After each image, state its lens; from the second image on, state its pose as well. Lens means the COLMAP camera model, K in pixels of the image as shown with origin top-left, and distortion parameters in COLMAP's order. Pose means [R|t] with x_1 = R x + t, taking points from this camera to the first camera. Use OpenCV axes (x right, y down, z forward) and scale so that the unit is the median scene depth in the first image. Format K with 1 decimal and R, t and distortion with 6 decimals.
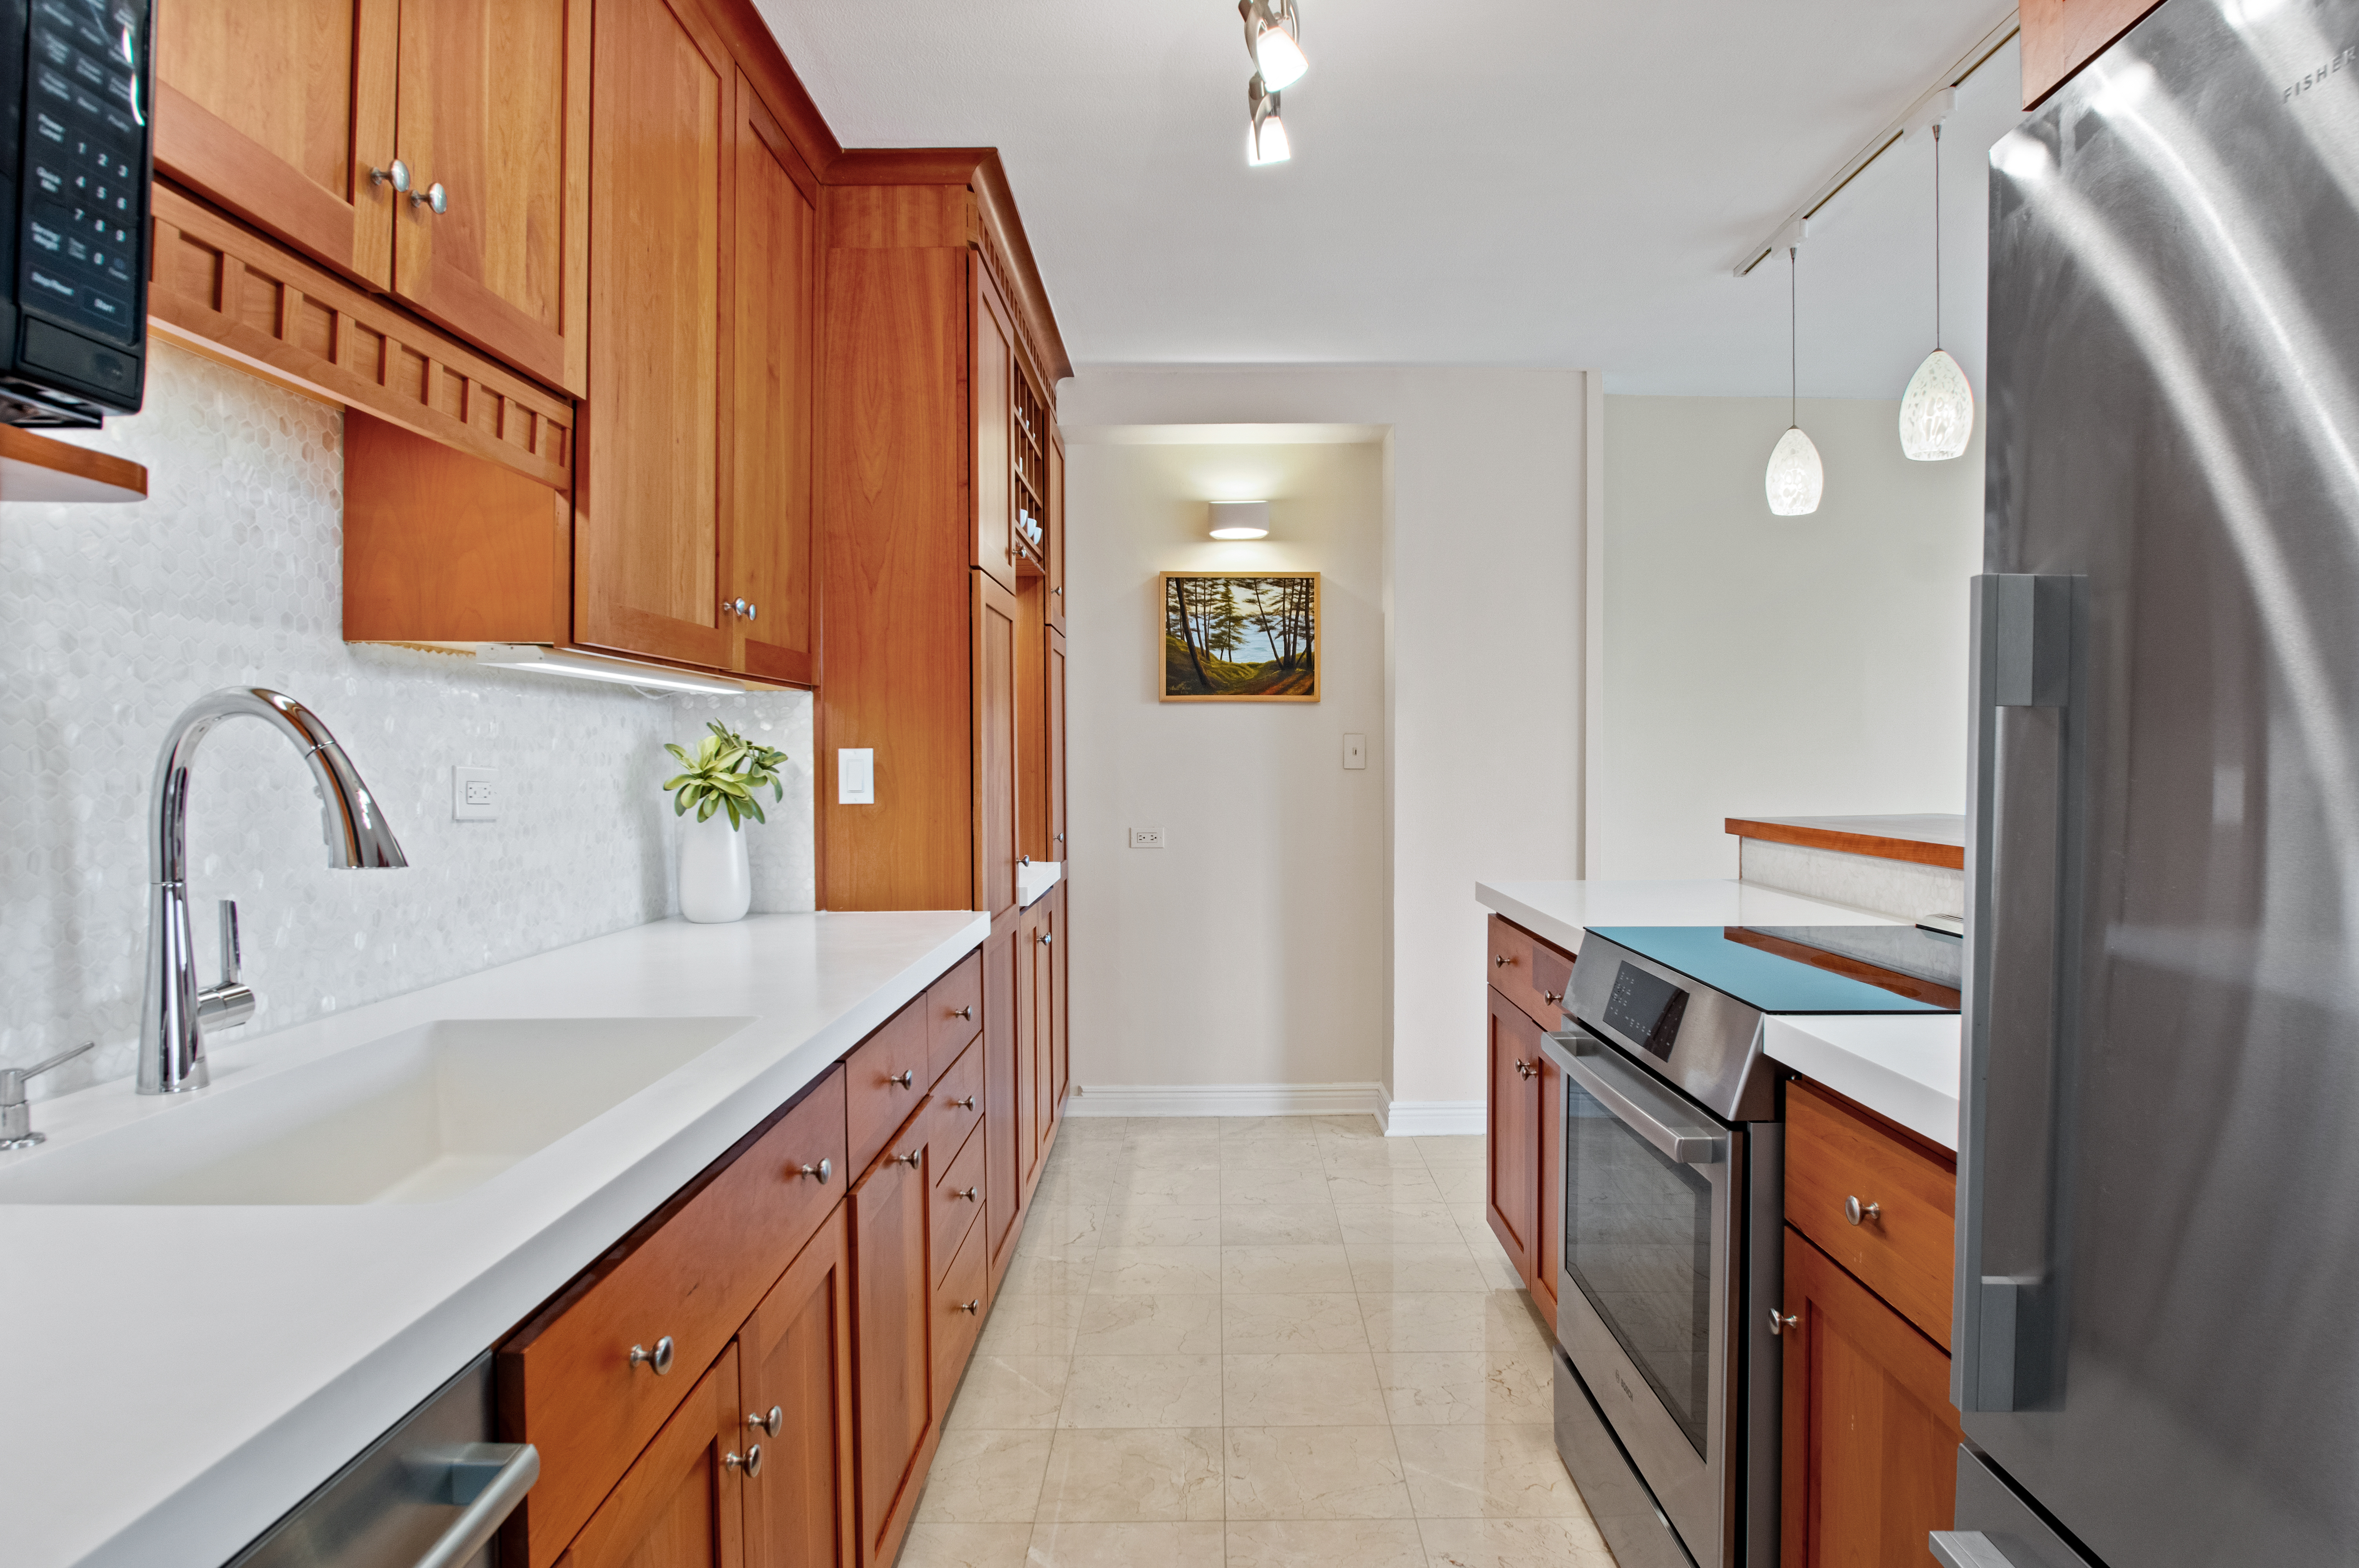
lens RADIAL K [[1389.9, 0, 1220.7], [0, 1389.9, 784.8], [0, 0, 1]] dist [-0.042855, 0.000413]
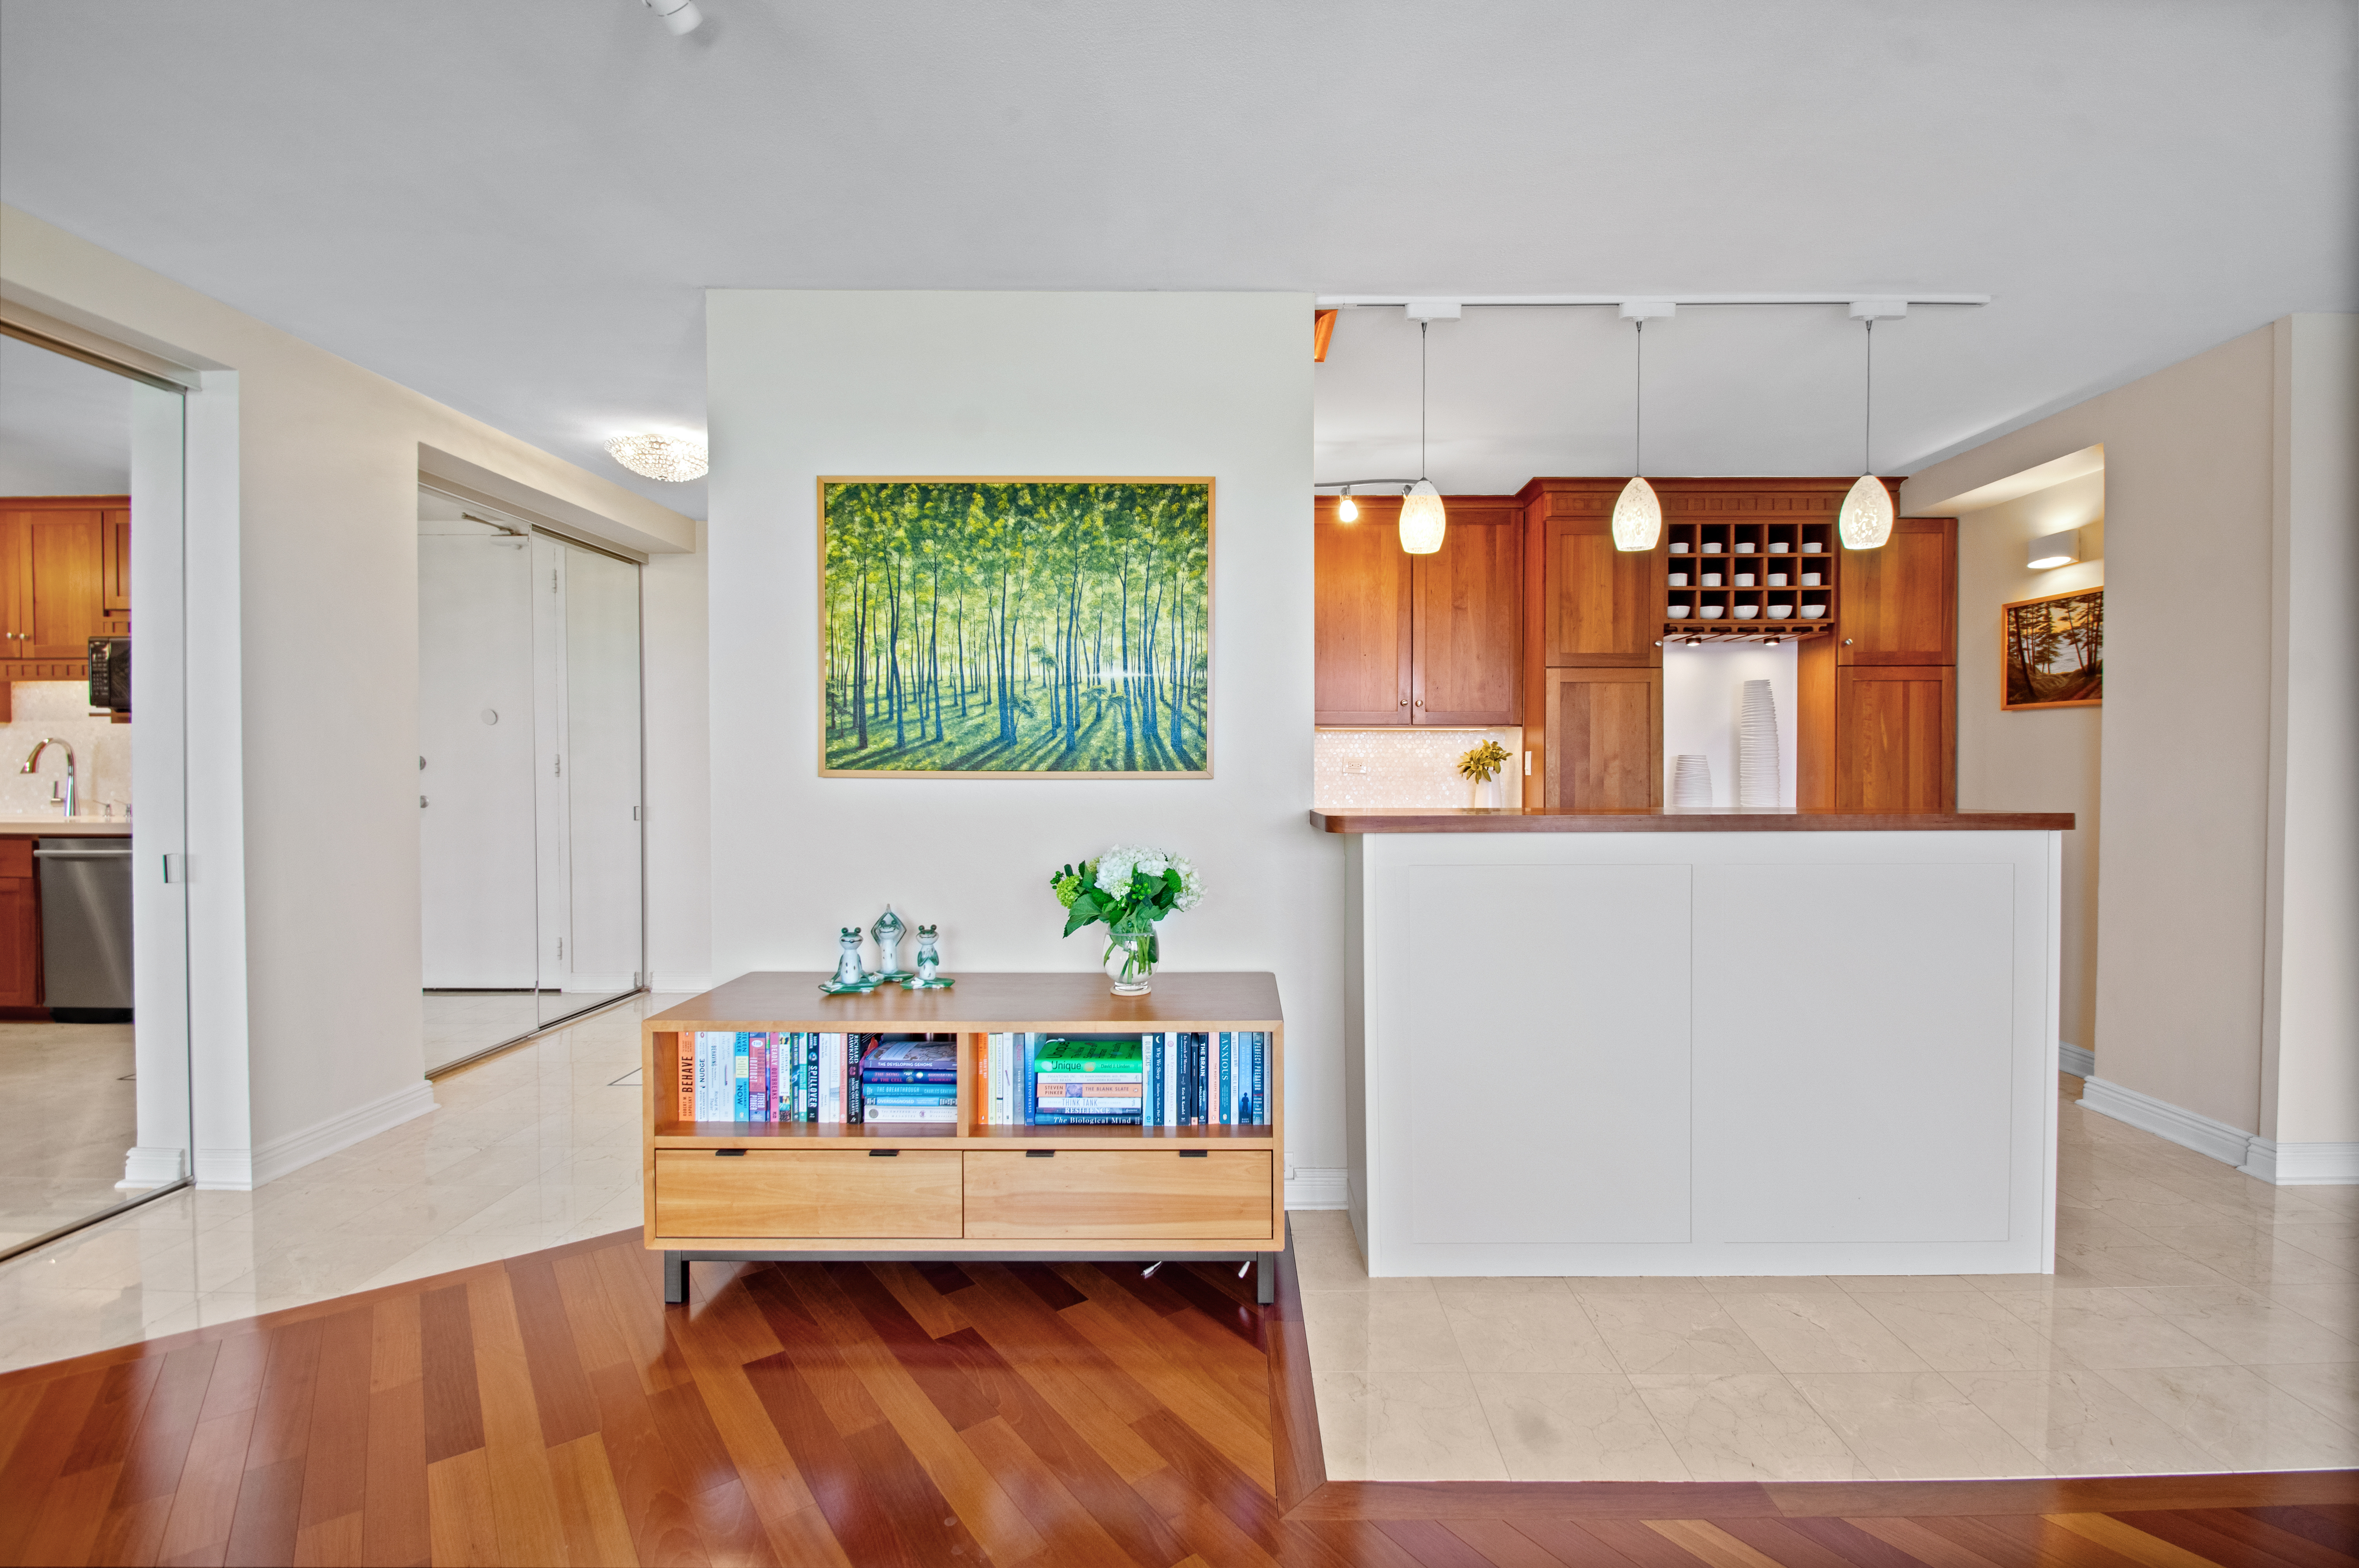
lens RADIAL K [[1058.0, 0, 1230.1], [0, 1058.0, 777.8], [0, 0, 1]] dist [0.015686, -0.015251]
pose [[-0.038015, 0.019225, -0.999092, 0.928702], [-0.022206, 0.999552, 0.020079, -0.003608], [0.999030, 0.022949, -0.037571, 0.351364]]
